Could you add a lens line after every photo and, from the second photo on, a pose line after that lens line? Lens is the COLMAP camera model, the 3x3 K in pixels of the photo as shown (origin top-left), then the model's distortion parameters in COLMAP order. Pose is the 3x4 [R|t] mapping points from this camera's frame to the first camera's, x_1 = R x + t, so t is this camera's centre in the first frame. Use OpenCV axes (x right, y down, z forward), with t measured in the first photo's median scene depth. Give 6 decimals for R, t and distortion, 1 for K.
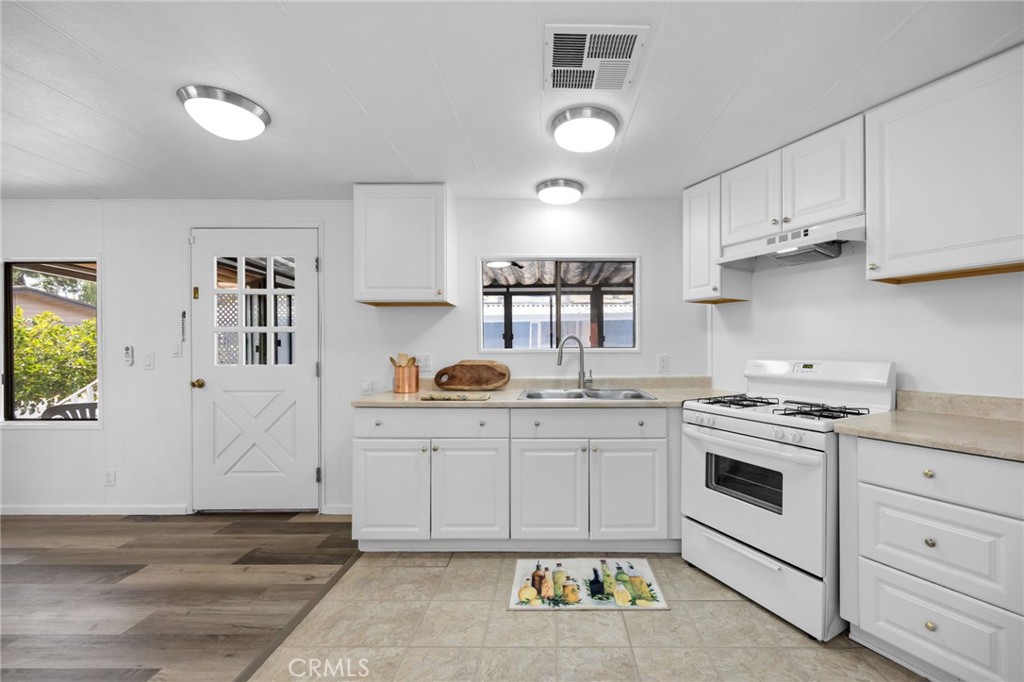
lens RADIAL K [[409.5, 0, 560.8], [0, 409.5, 345.8], [0, 0, 1]] dist [-0.003038, -0.000238]
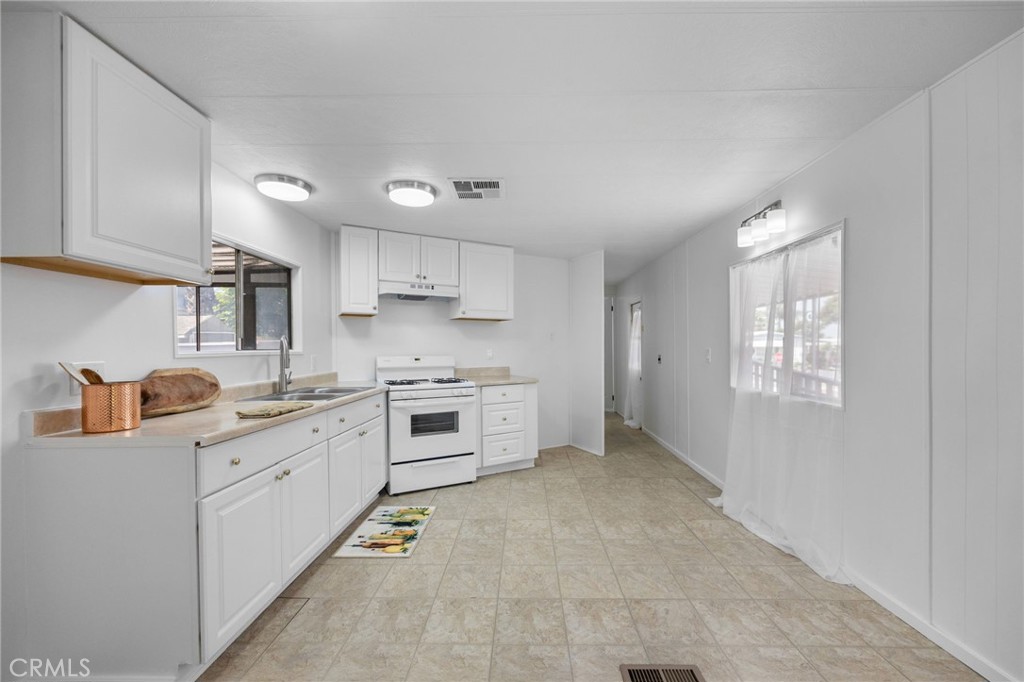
lens RADIAL K [[393.2, 0, 512.5], [0, 393.2, 344.2], [0, 0, 1]] dist [0.000501, 0.000134]
pose [[0.040148, 0.009783, 0.999146, -1.080331], [-0.000066, 0.999952, -0.009789, 0.000502], [-0.999194, 0.000327, 0.040147, 0.512715]]
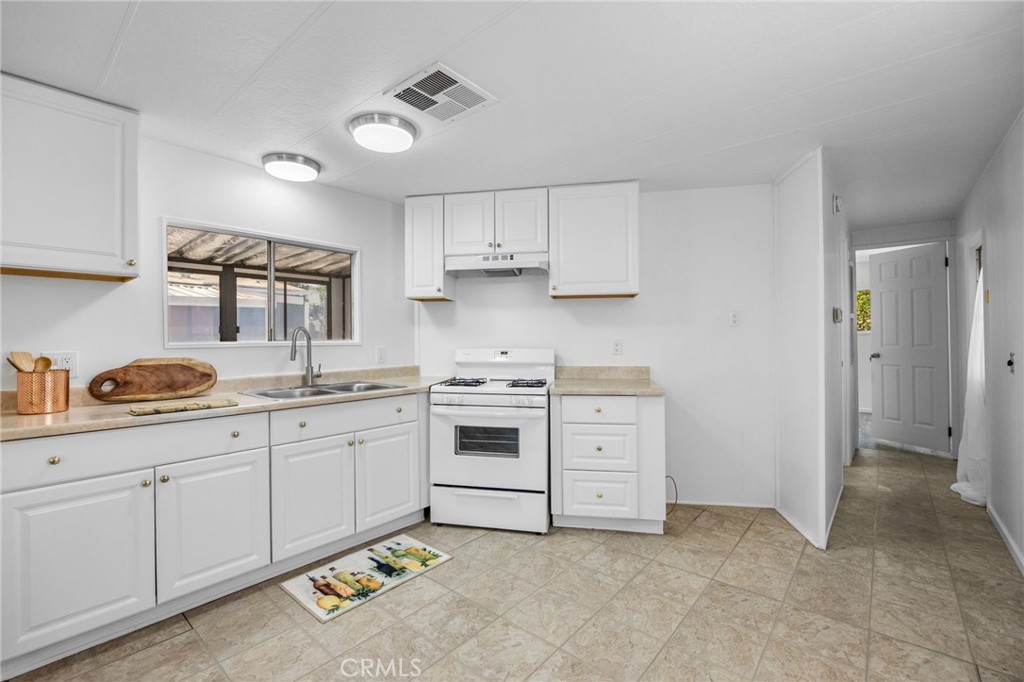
lens RADIAL K [[433.3, 0, 505.6], [0, 433.3, 333.4], [0, 0, 1]] dist [-0.011345, 0.000351]
pose [[0.663080, 0.006275, 0.748522, -0.478602], [0.001878, 0.999948, -0.010046, -0.000945], [-0.748546, 0.008066, 0.663034, 0.029714]]
